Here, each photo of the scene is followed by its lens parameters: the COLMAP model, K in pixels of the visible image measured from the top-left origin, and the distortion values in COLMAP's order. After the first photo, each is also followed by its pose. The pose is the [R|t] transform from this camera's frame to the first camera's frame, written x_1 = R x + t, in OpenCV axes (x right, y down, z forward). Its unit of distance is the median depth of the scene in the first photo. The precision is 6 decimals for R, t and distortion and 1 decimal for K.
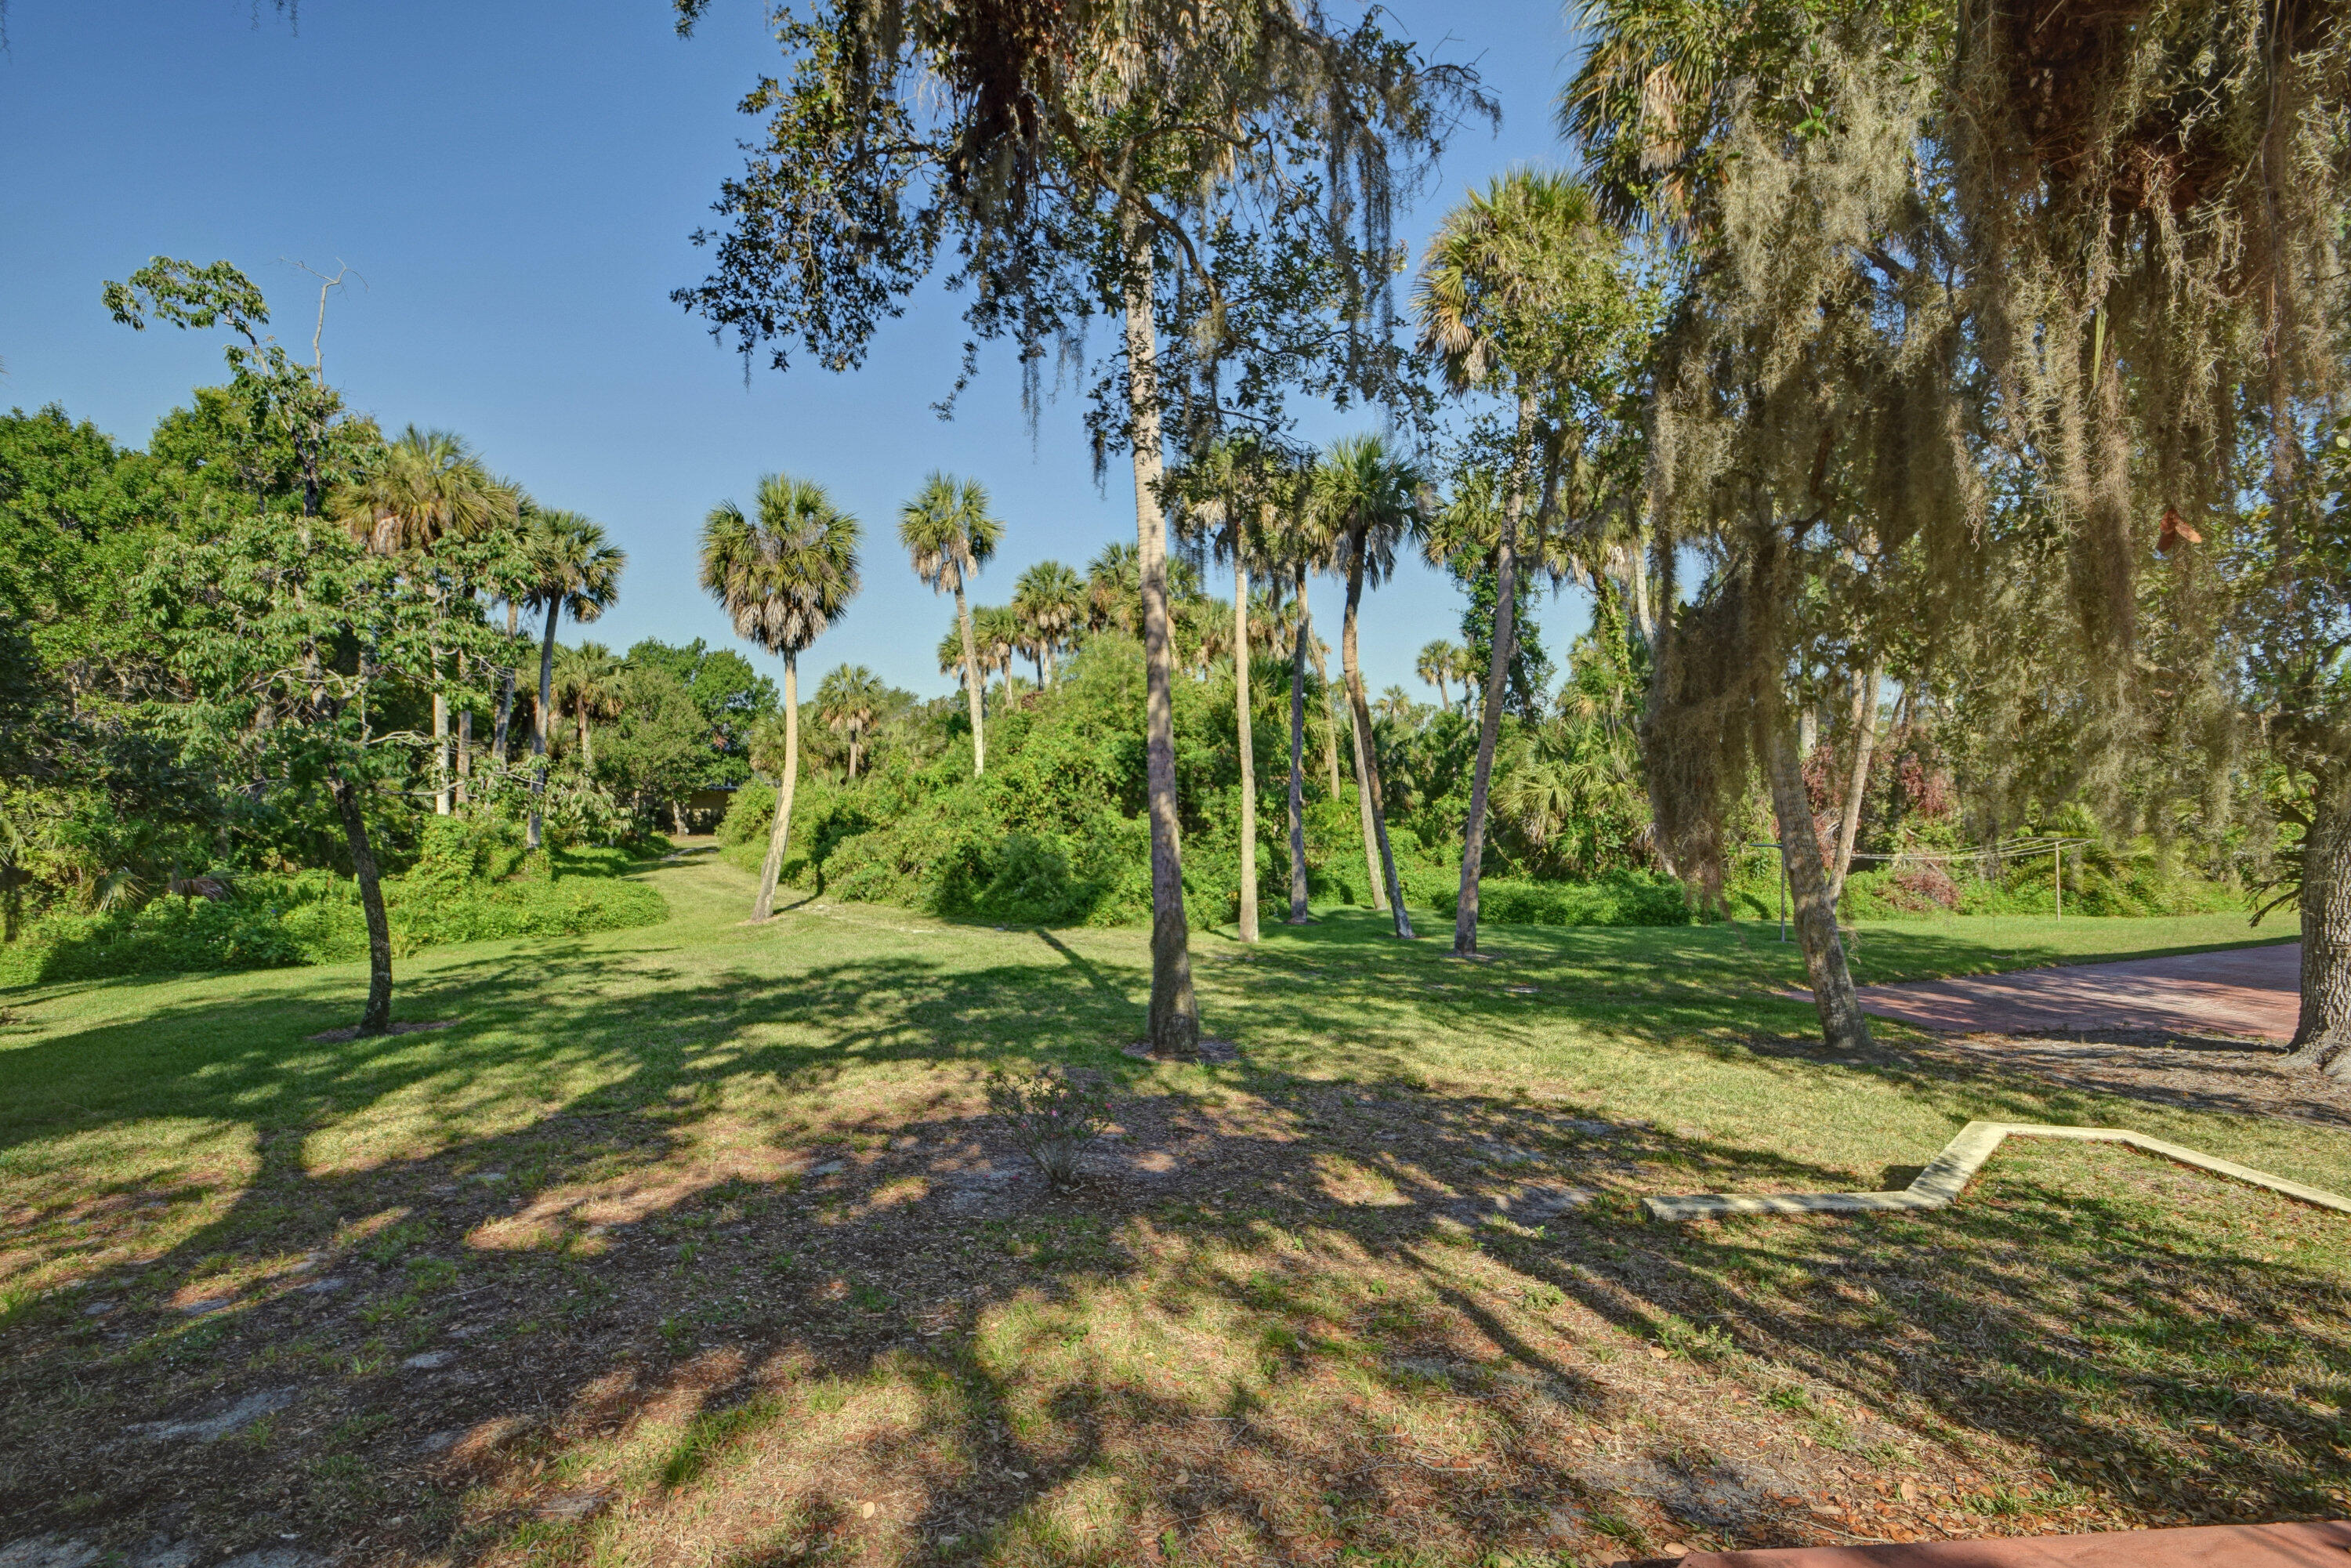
lens RADIAL K [[1151.8, 0, 1169.4], [0, 1151.8, 792.7], [0, 0, 1]] dist [0.001057, -0.000910]
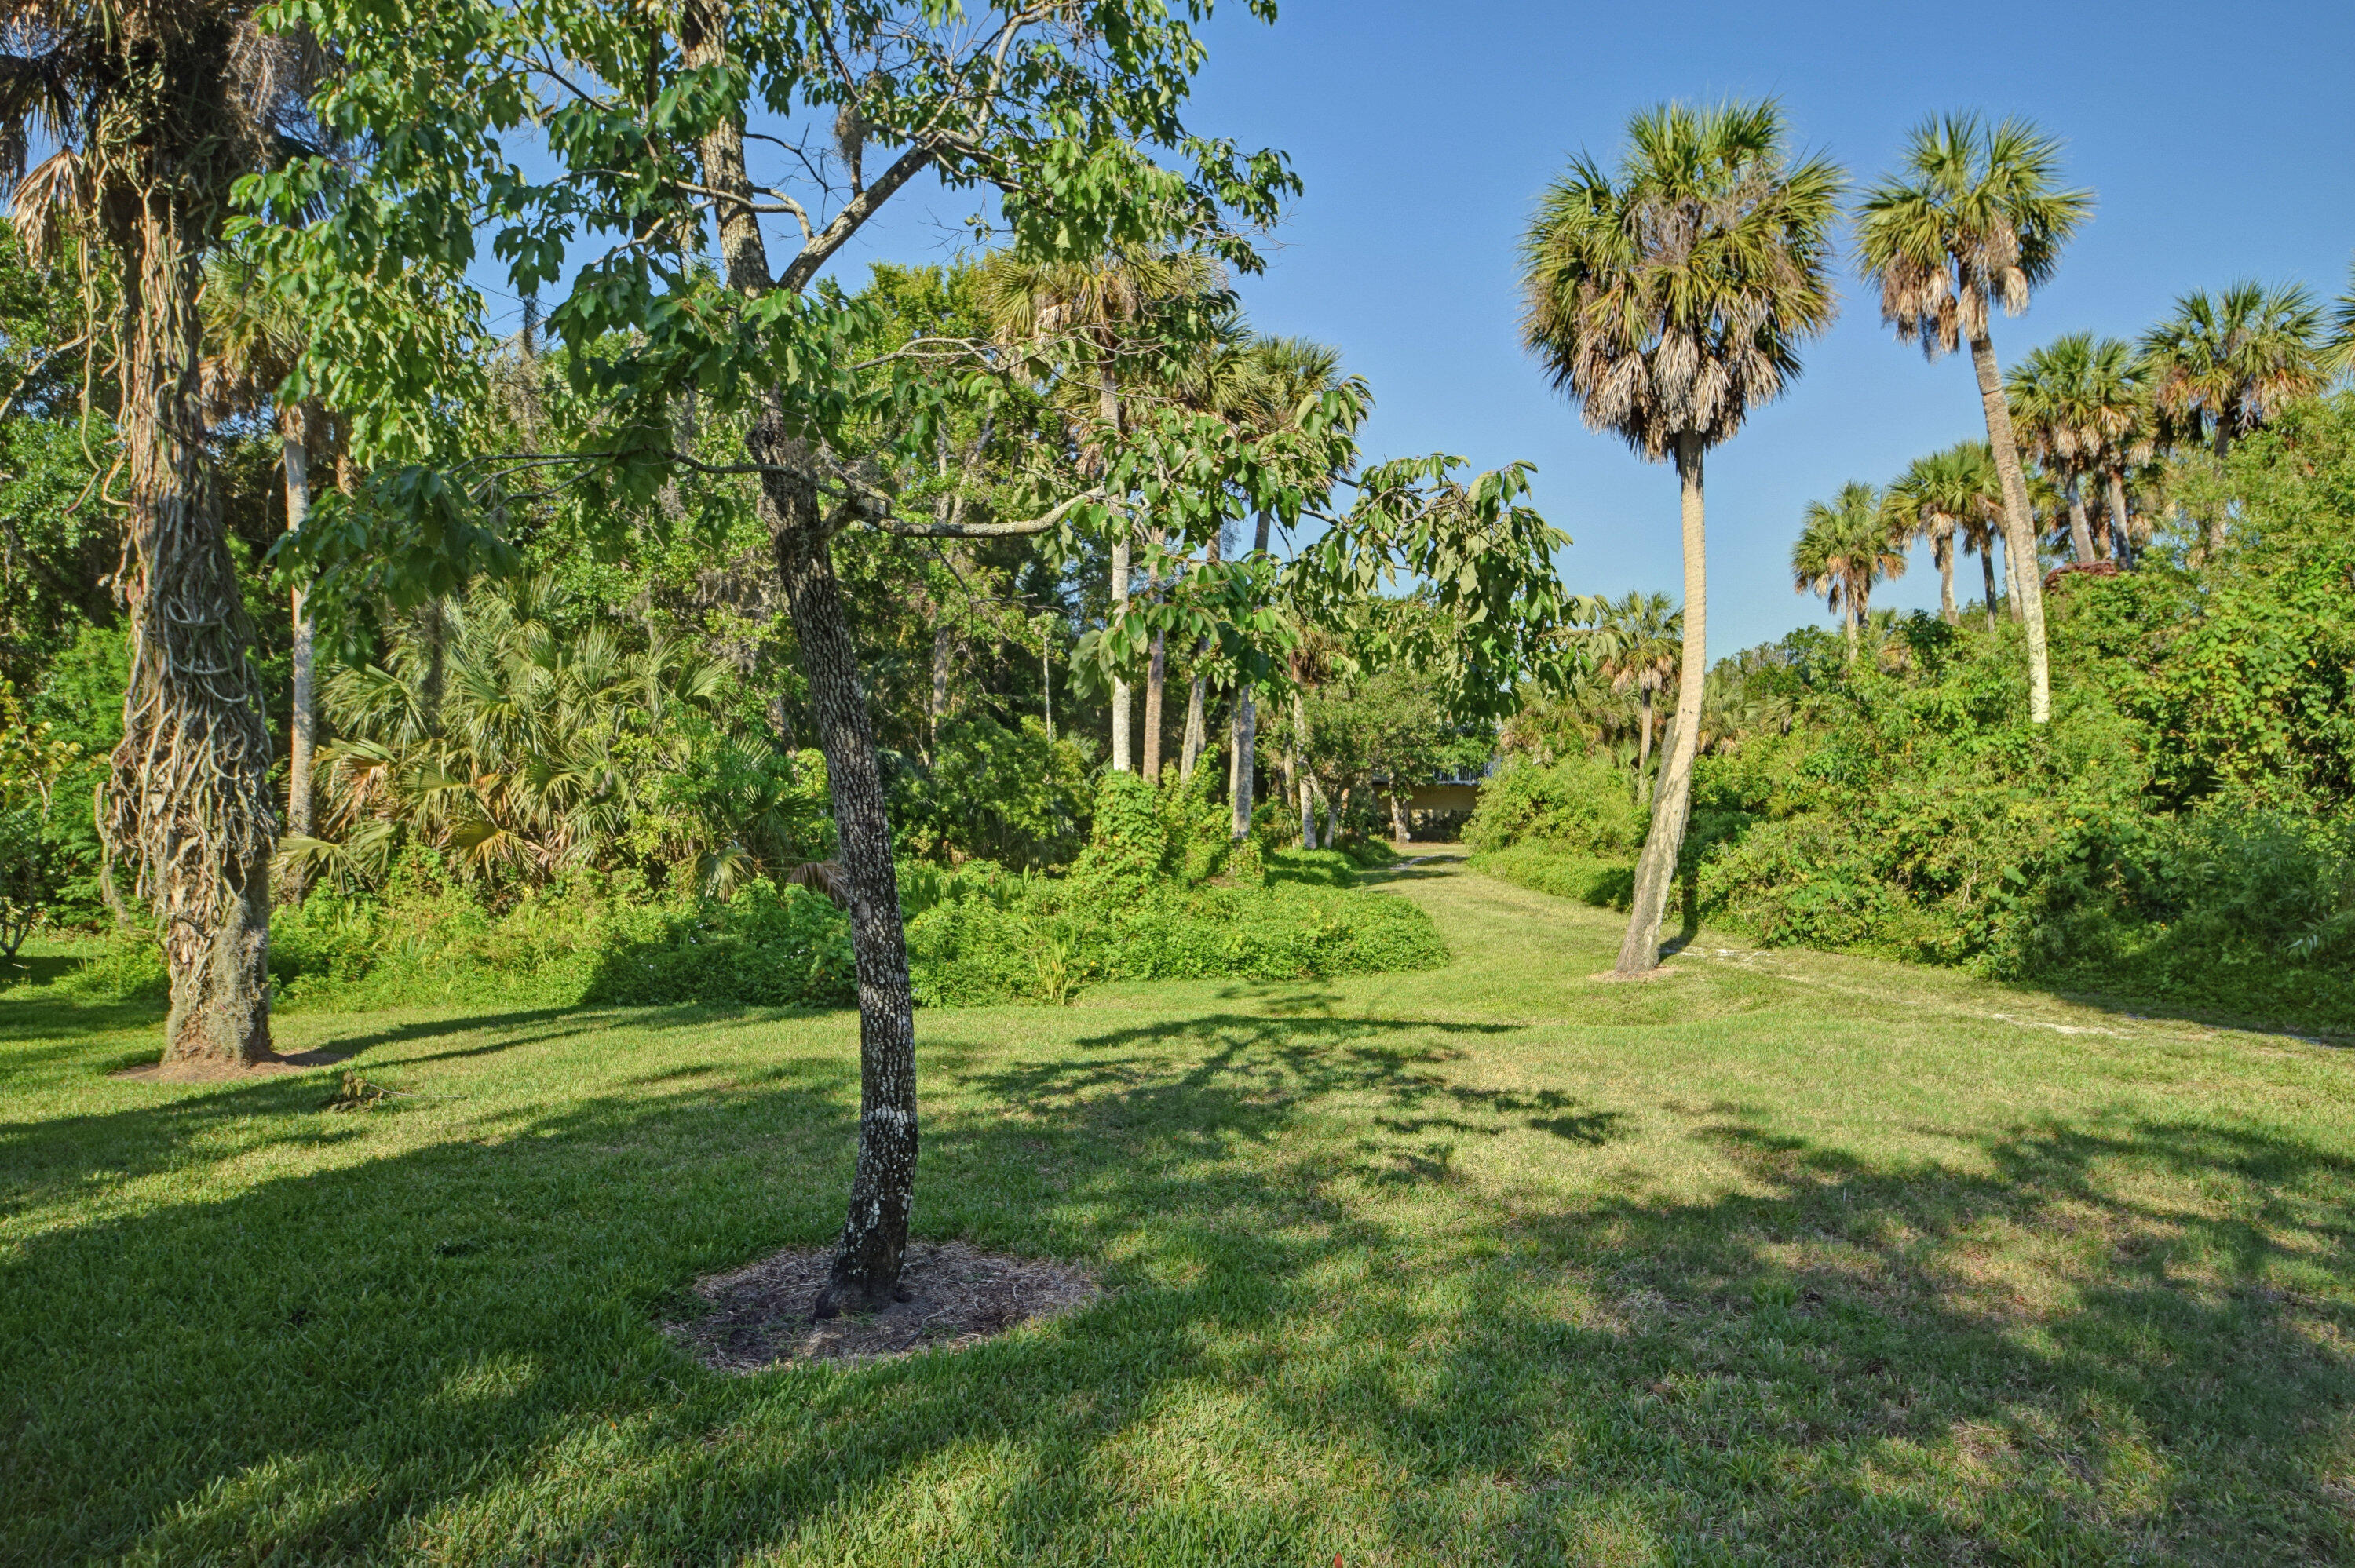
lens RADIAL K [[1297.3, 0, 1179.9], [0, 1297.3, 790.3], [0, 0, 1]] dist [-0.016383, 0.000102]
pose [[0.859205, -0.004681, -0.511610, -0.218213], [-0.005298, 0.999823, -0.018045, 0.037795], [0.511604, 0.018215, 0.859028, 0.369879]]
